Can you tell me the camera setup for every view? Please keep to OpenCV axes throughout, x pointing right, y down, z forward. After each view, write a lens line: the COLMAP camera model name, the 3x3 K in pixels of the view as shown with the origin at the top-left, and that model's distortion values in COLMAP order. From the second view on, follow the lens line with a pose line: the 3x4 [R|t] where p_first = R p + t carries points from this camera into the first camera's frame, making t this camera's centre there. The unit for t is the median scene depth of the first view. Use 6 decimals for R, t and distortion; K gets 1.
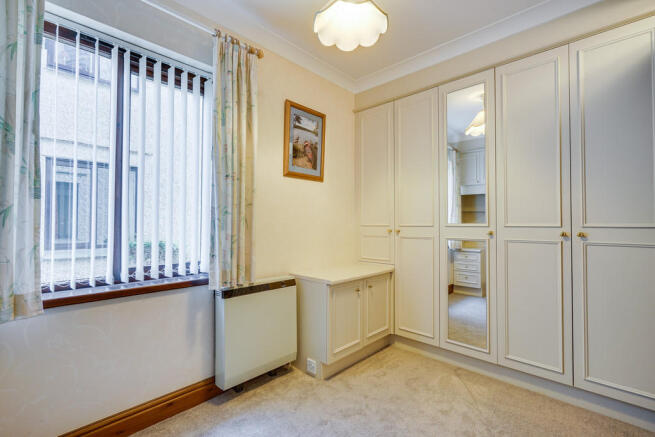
lens RADIAL K [[292.4, 0, 325.3], [0, 292.4, 216.6], [0, 0, 1]] dist [-0.003486, -0.000431]
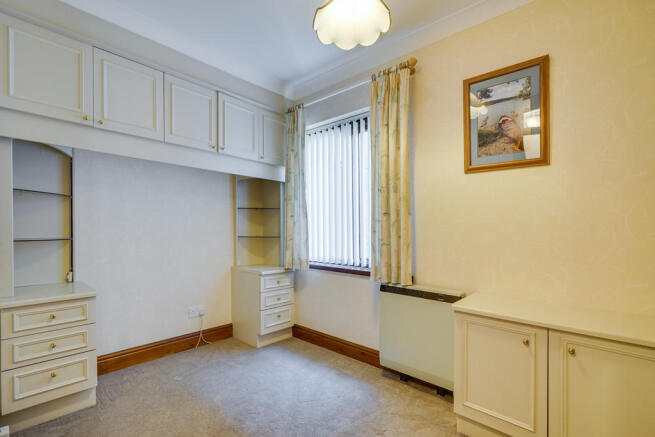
lens RADIAL K [[308.2, 0, 325.2], [0, 308.2, 230.0], [0, 0, 1]] dist [-0.000112, 0.000019]
pose [[0.026533, 0.008315, -0.999613, 0.720975], [0.020794, 0.999744, 0.008868, 0.006233], [0.999432, -0.021022, 0.026353, 0.567349]]
